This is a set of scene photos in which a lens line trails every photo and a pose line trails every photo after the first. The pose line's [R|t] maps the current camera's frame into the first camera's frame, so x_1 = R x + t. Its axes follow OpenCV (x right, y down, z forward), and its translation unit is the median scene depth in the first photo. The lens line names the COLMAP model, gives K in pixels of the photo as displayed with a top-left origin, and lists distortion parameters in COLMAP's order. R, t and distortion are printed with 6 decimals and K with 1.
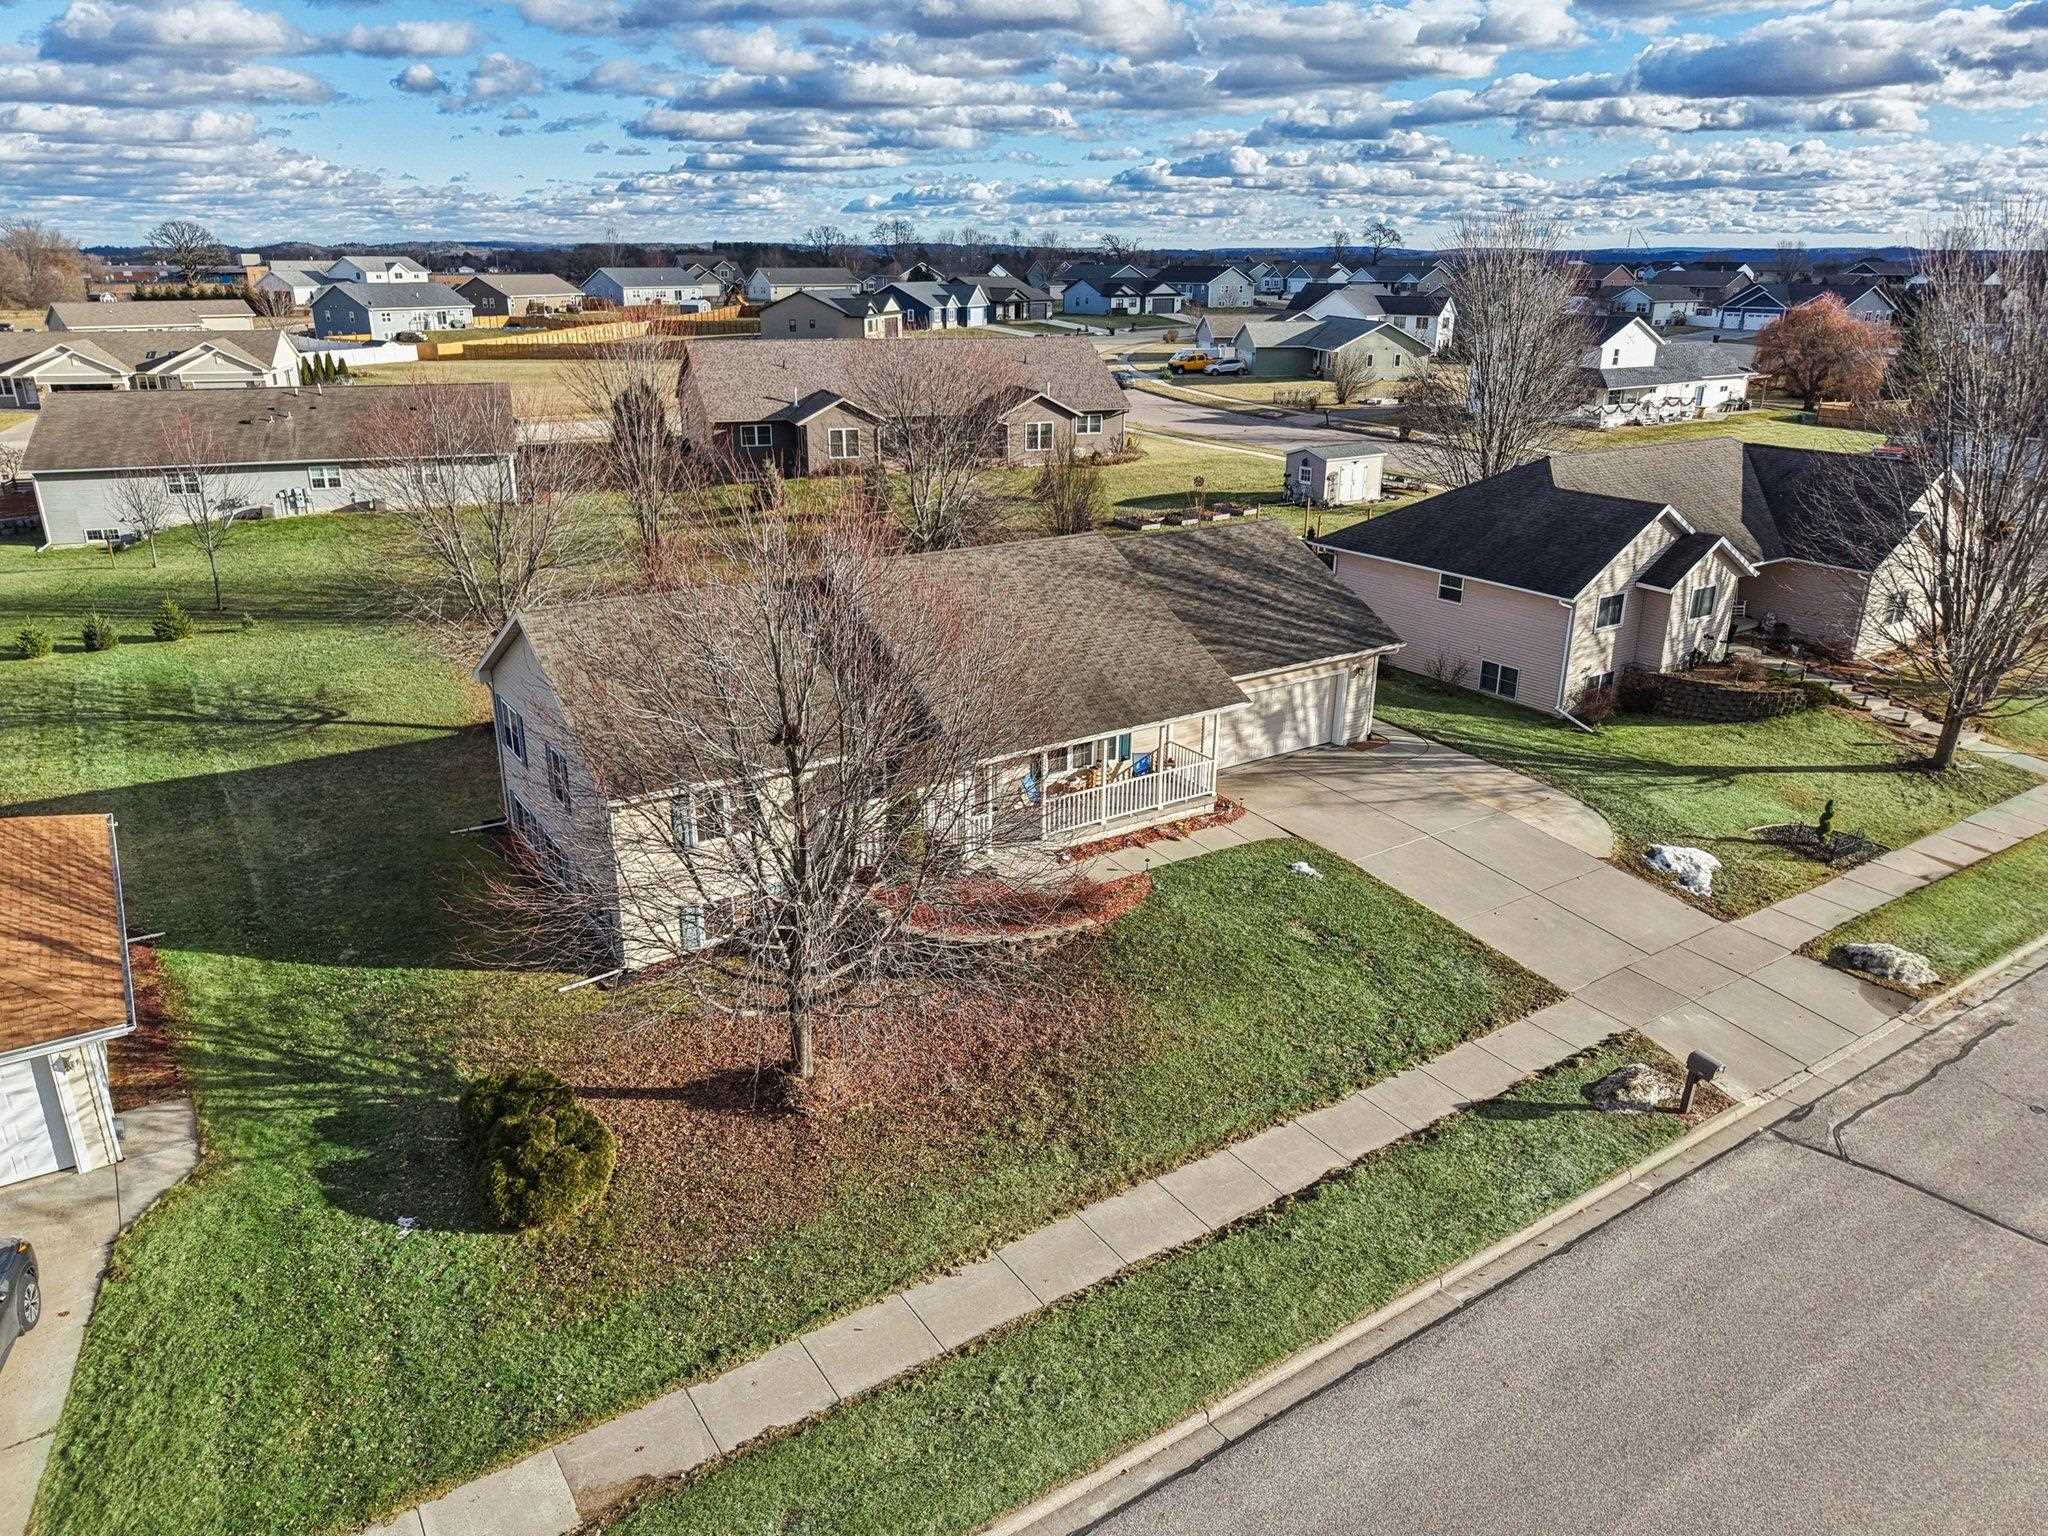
lens RADIAL K [[1394.1, 0, 1017.0], [0, 1394.1, 758.9], [0, 0, 1]] dist [0.005522, -0.006328]
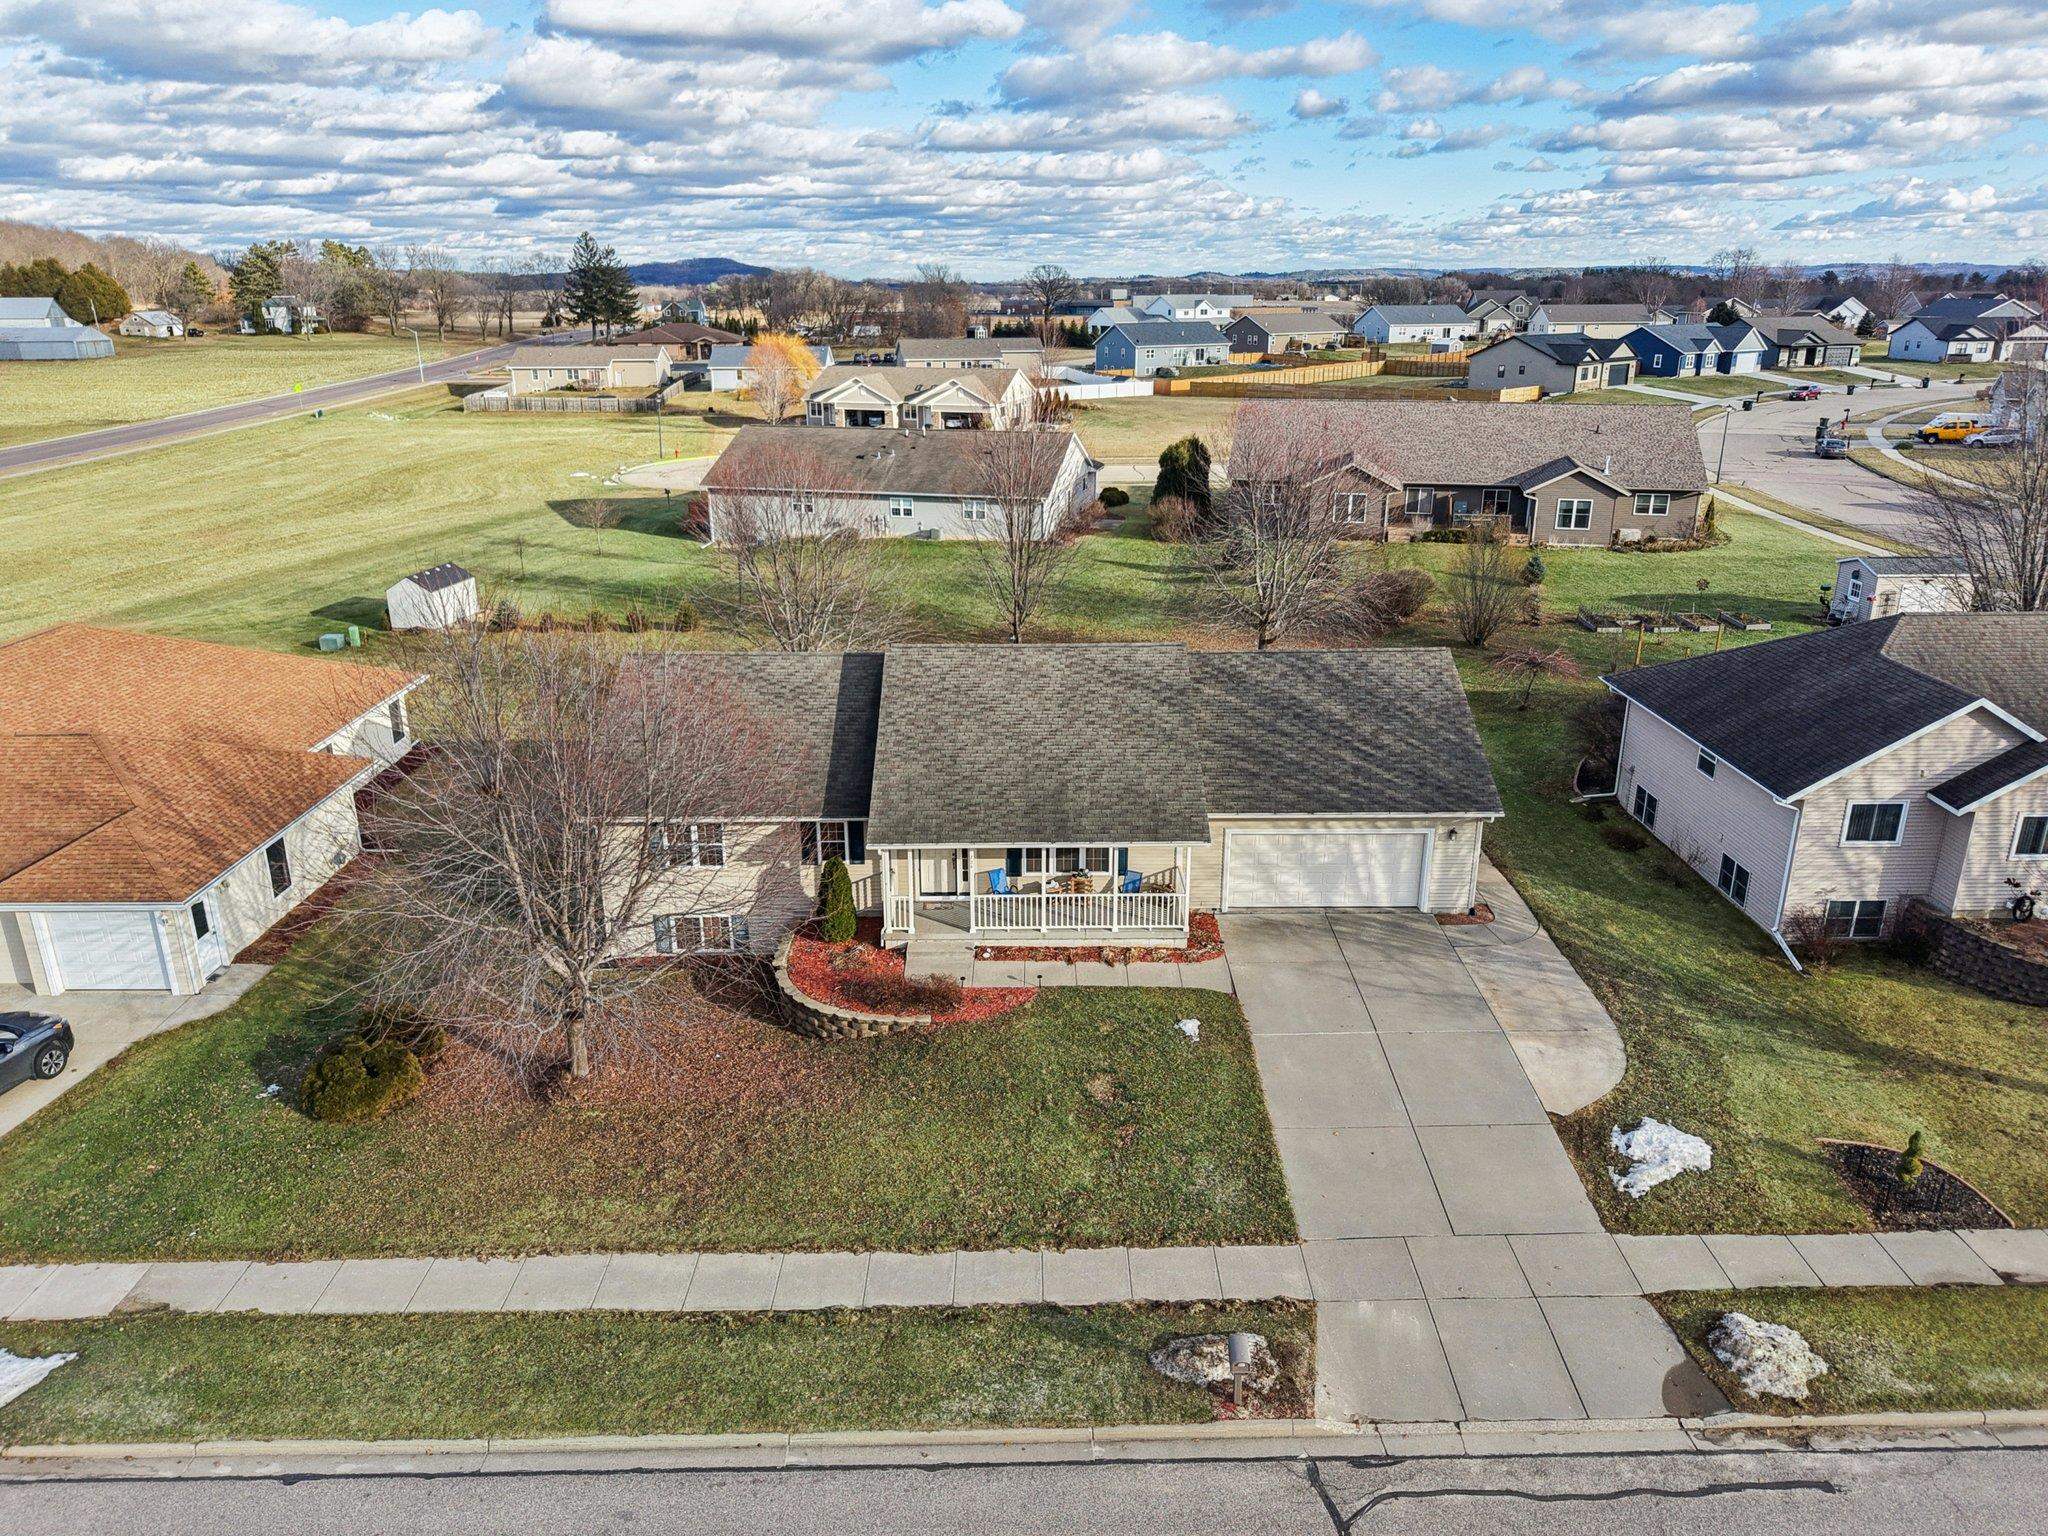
lens RADIAL K [[1394.1, 0, 1017.0], [0, 1394.1, 758.9], [0, 0, 1]] dist [0.005522, -0.006328]
pose [[0.838362, 0.167392, -0.518777, 0.461046], [-0.176070, 0.983827, 0.032912, -0.090781], [0.515896, 0.063749, 0.854276, 0.096799]]
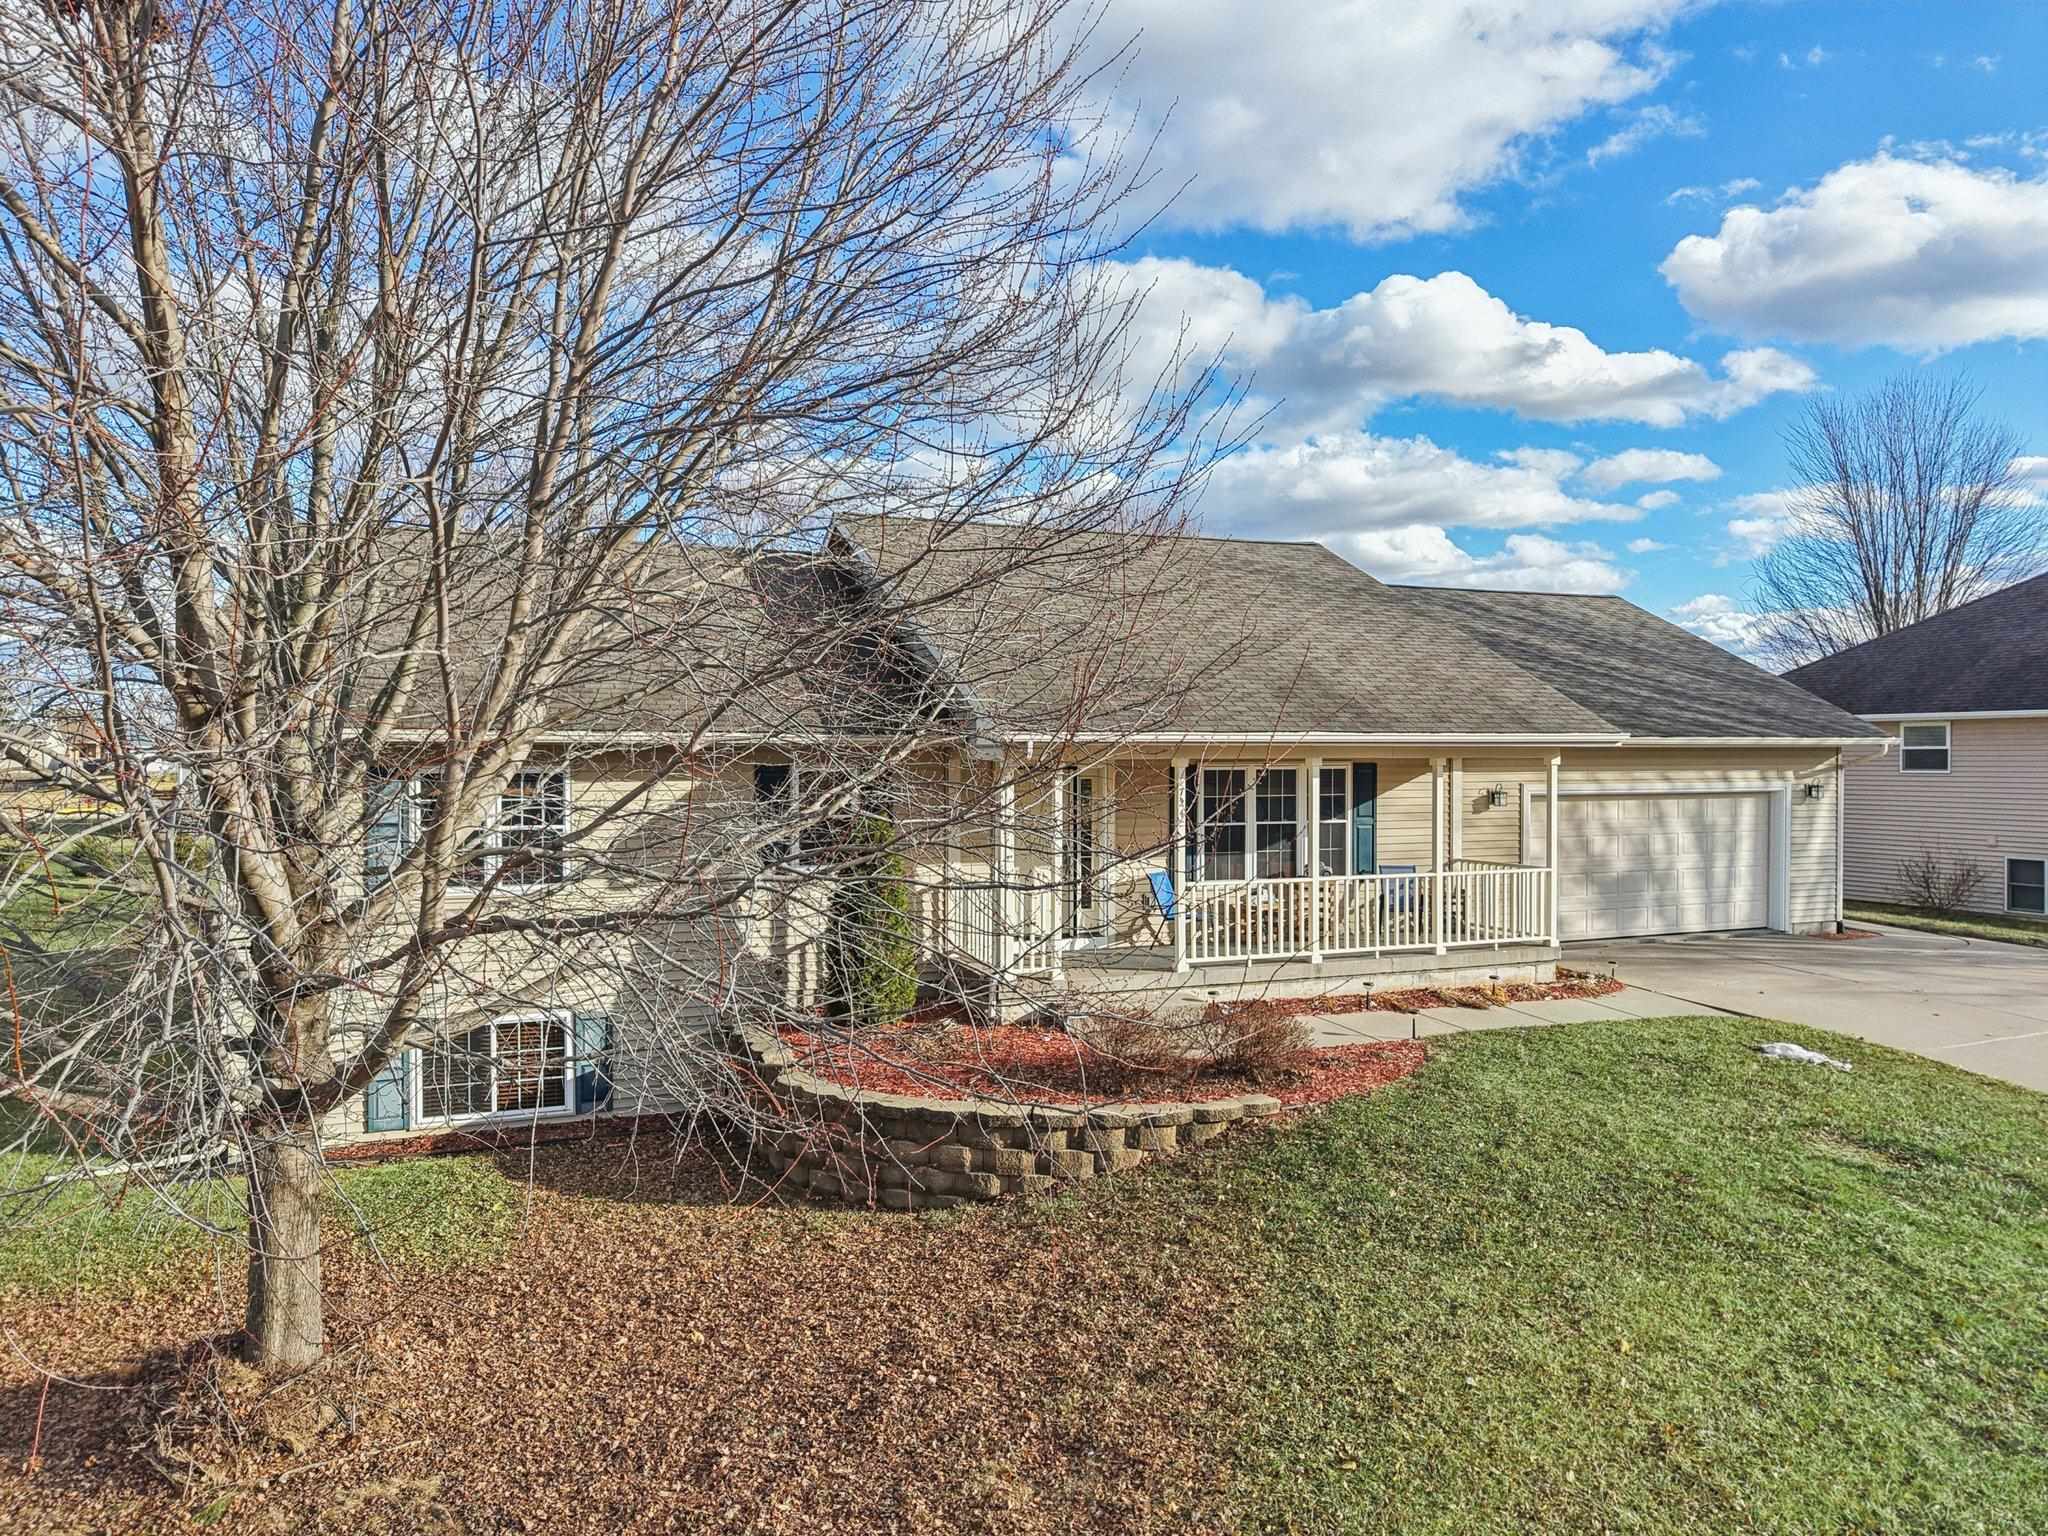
lens RADIAL K [[1394.1, 0, 1017.0], [0, 1394.1, 758.9], [0, 0, 1]] dist [0.005522, -0.006328]
pose [[0.981649, -0.005194, -0.190628, 0.043936], [-0.058903, 0.942490, -0.329003, 0.119739], [0.181374, 0.334193, 0.924888, 0.433937]]
